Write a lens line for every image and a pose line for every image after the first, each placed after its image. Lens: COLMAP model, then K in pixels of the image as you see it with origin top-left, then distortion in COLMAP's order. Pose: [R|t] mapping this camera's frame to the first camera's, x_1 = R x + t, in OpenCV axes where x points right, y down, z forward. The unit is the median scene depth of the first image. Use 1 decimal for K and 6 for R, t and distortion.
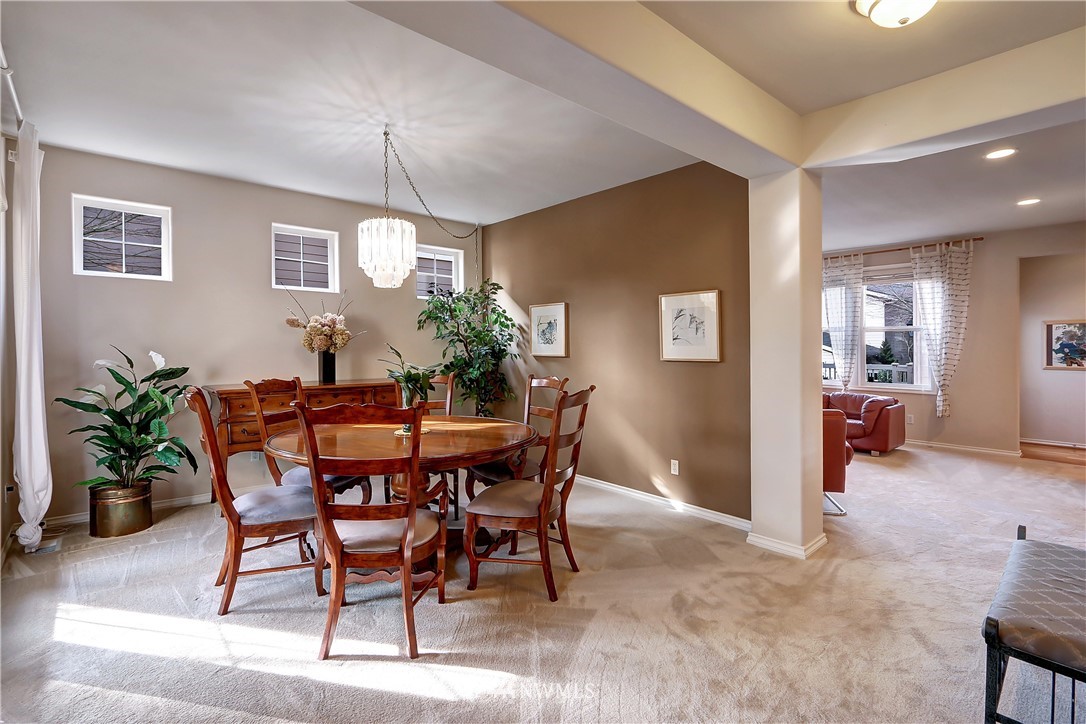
lens RADIAL K [[510.4, 0, 581.8], [0, 510.4, 382.7], [0, 0, 1]] dist [0.000002, -0.000117]
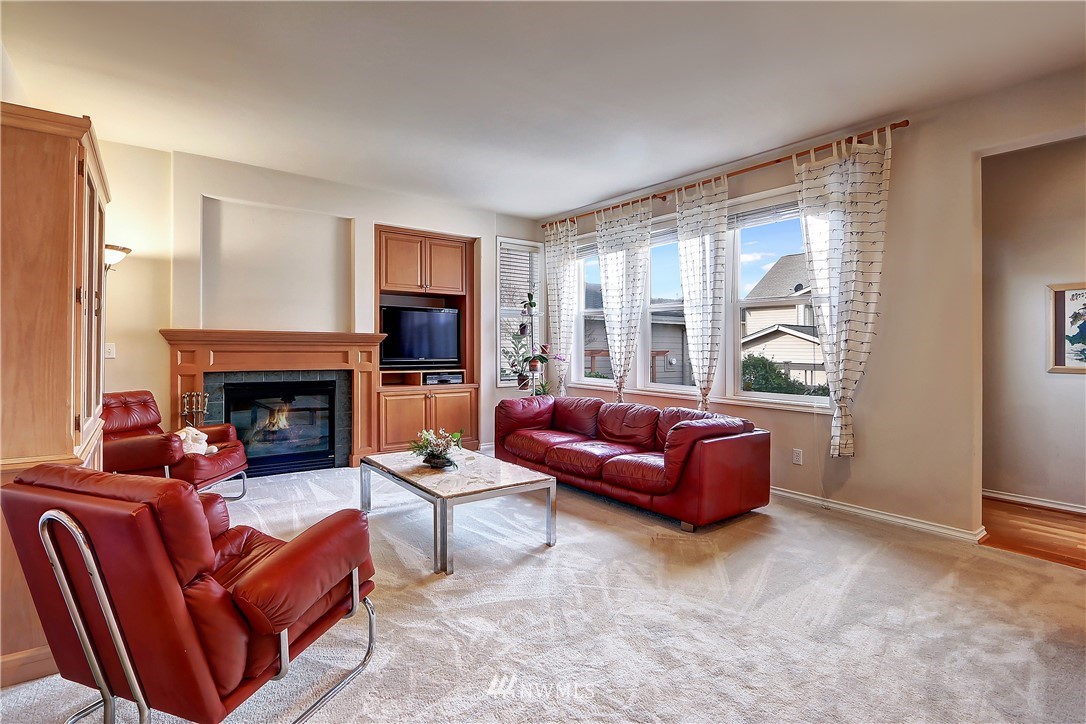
lens RADIAL K [[528.2, 0, 564.9], [0, 528.2, 377.9], [0, 0, 1]] dist [-0.002690, 0.000187]
pose [[0.995496, 0.012849, -0.093932, 0.456327], [-0.014150, 0.999813, -0.013194, -0.005320], [0.093745, 0.014464, 0.995491, 0.400249]]
